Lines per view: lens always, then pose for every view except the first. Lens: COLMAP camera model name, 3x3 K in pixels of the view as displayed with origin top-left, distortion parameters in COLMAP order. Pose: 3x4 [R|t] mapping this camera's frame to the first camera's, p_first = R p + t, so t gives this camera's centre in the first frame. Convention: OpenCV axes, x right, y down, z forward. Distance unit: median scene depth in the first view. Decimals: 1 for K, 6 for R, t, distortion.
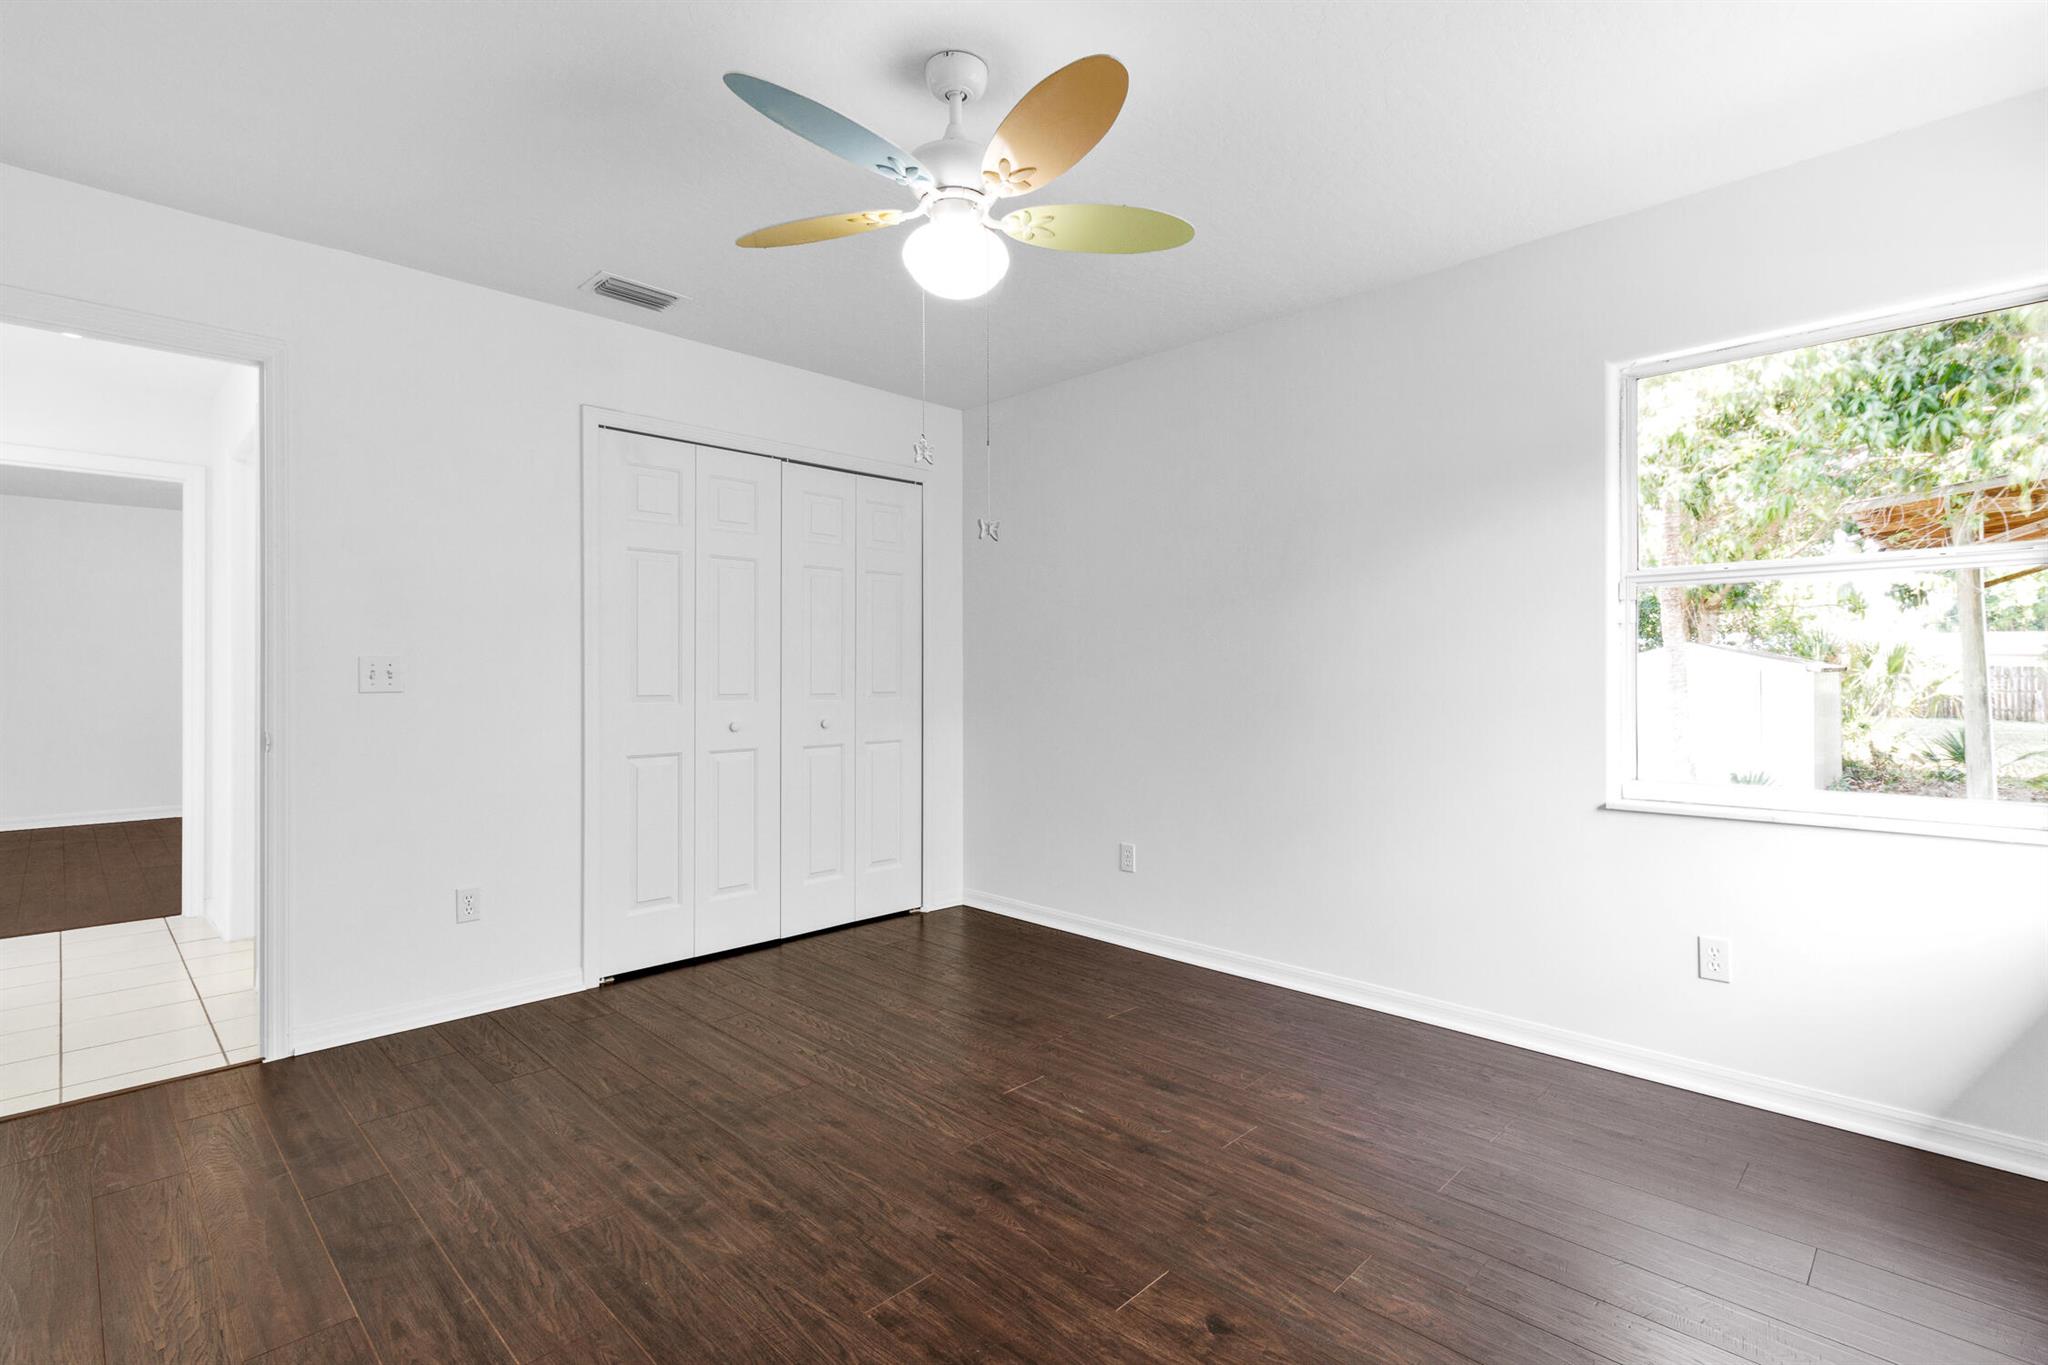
lens RADIAL K [[956.3, 0, 1029.0], [0, 956.3, 674.6], [0, 0, 1]] dist [0.003672, 0.000285]
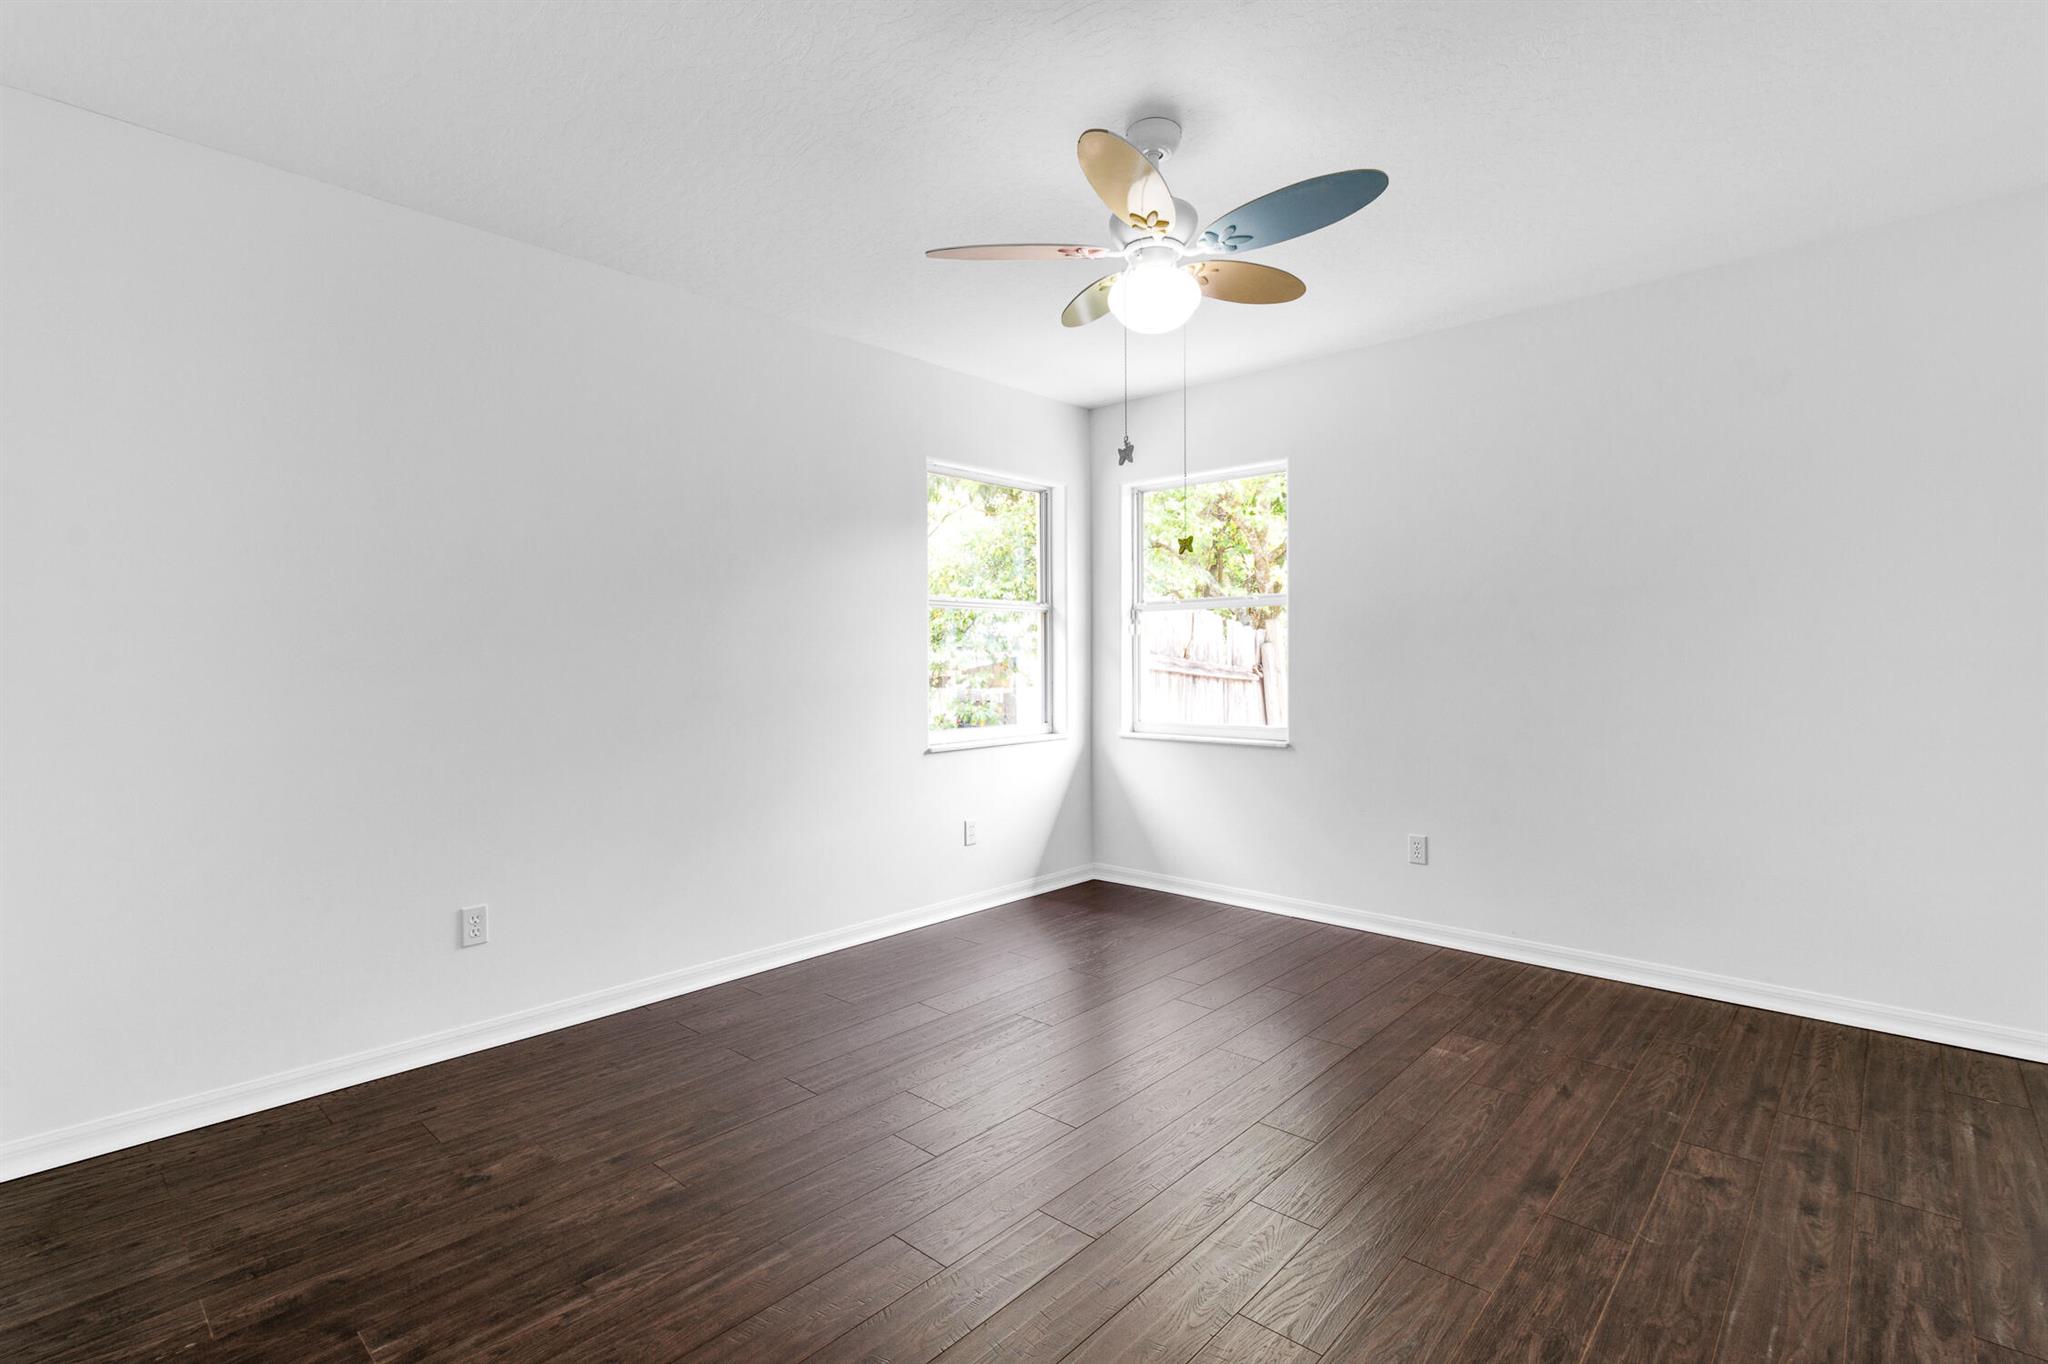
lens RADIAL K [[956.3, 0, 1028.9], [0, 956.3, 674.9], [0, 0, 1]] dist [0.003672, 0.000285]
pose [[-0.037262, -0.010331, 0.999252, -0.901352], [0.008797, 0.999904, 0.010666, 0.002950], [-0.999267, 0.009188, -0.037168, 0.893454]]
